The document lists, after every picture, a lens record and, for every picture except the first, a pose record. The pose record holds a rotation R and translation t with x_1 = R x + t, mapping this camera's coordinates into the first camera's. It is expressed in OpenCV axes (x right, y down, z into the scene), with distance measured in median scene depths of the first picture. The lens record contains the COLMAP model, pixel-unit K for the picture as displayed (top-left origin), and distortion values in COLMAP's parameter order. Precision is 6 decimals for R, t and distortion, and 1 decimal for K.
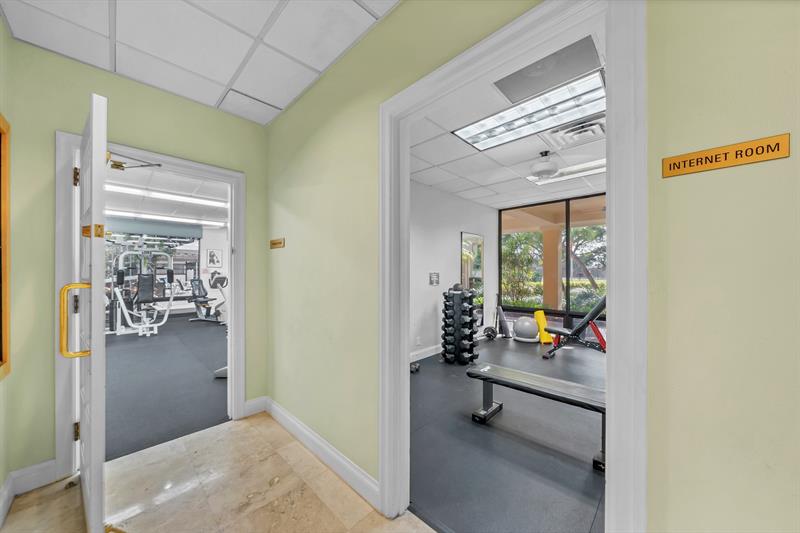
lens RADIAL K [[279.3, 0, 396.8], [0, 279.3, 271.2], [0, 0, 1]] dist [-0.001527, -0.000040]
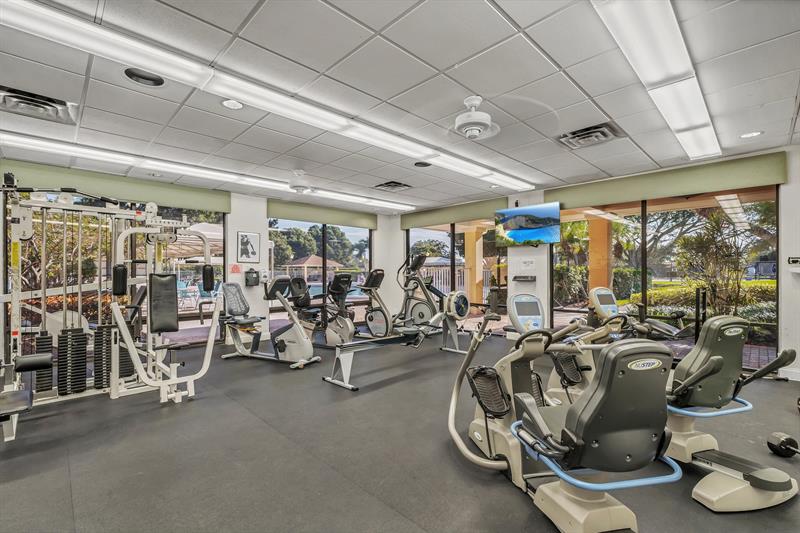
lens RADIAL K [[352.9, 0, 398.6], [0, 352.9, 271.1], [0, 0, 1]] dist [-0.000906, -0.000054]
pose [[0.999853, -0.006687, -0.015800, -0.385125], [0.006694, 0.999978, 0.000374, 0.006954], [0.015797, -0.000480, 0.999875, 0.307090]]
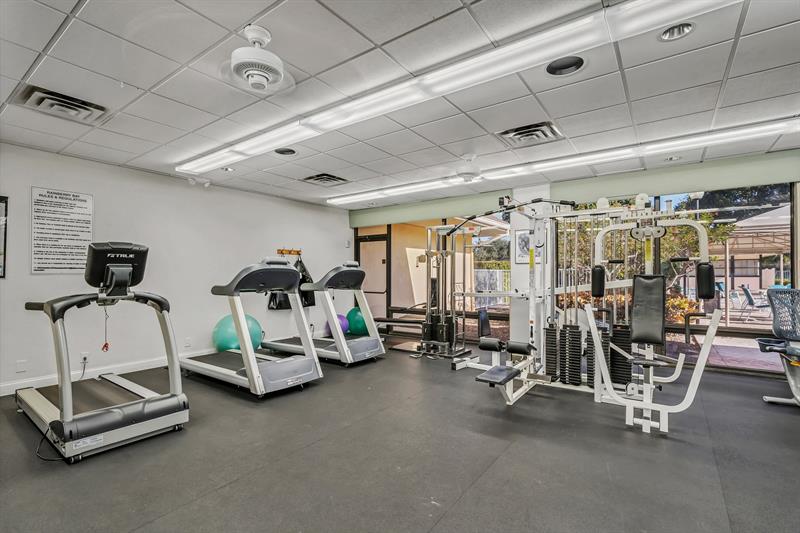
lens RADIAL K [[378.5, 0, 396.0], [0, 378.5, 273.5], [0, 0, 1]] dist [0.001357, 0.000425]
pose [[0.156395, -0.003205, -0.987689, -0.321260], [0.006090, 0.999979, -0.002281, 0.005766], [0.987676, -0.005658, 0.156411, 0.437407]]
